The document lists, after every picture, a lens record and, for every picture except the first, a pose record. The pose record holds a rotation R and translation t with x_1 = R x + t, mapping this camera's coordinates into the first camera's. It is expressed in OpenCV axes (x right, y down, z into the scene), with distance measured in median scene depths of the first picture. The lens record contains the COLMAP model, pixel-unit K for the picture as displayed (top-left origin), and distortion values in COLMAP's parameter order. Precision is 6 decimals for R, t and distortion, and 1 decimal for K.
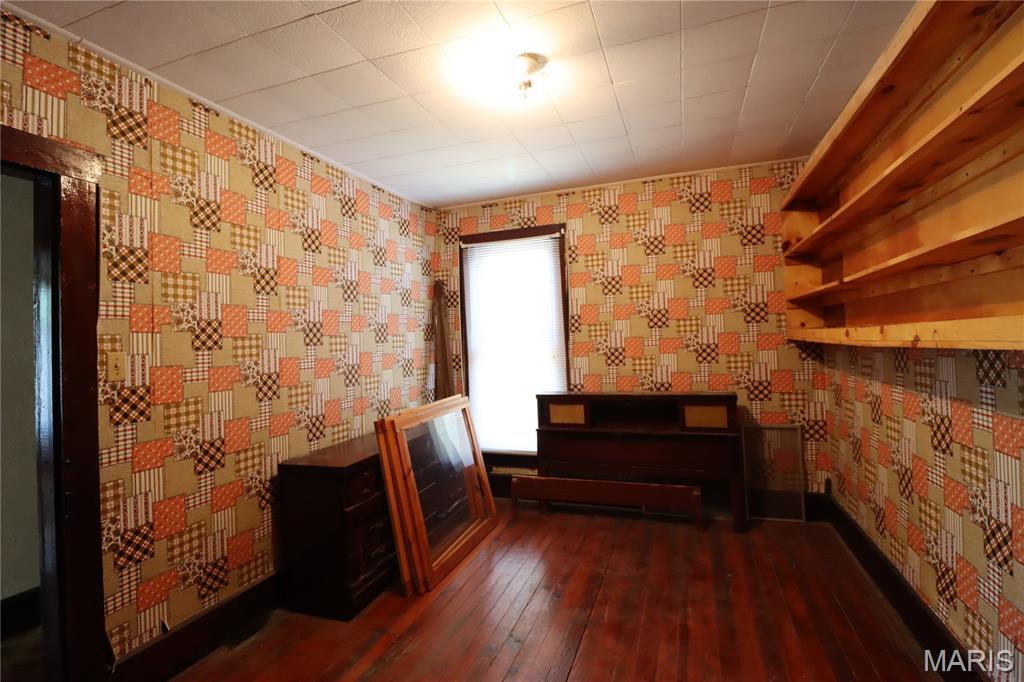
lens RADIAL K [[475.8, 0, 510.9], [0, 475.8, 336.6], [0, 0, 1]] dist [-0.003292, -0.003058]
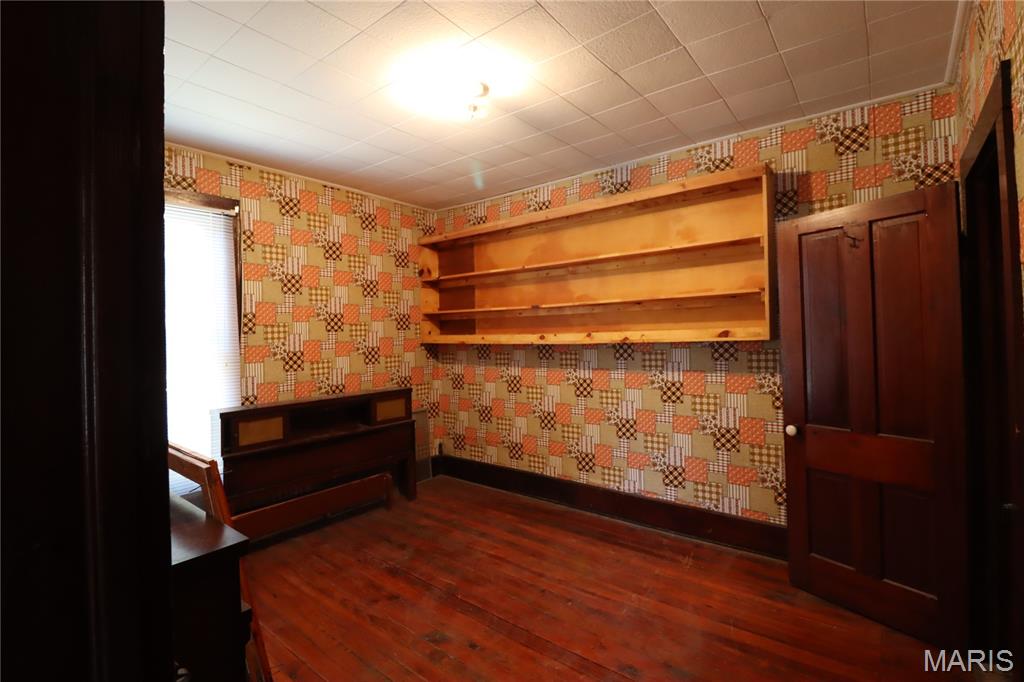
lens RADIAL K [[475.8, 0, 510.8], [0, 475.8, 338.2], [0, 0, 1]] dist [-0.003292, -0.003058]
pose [[0.321415, 0.021073, 0.946704, -0.552649], [0.003171, 0.999723, -0.023329, 0.021197], [-0.946933, 0.010500, 0.321259, 0.322314]]
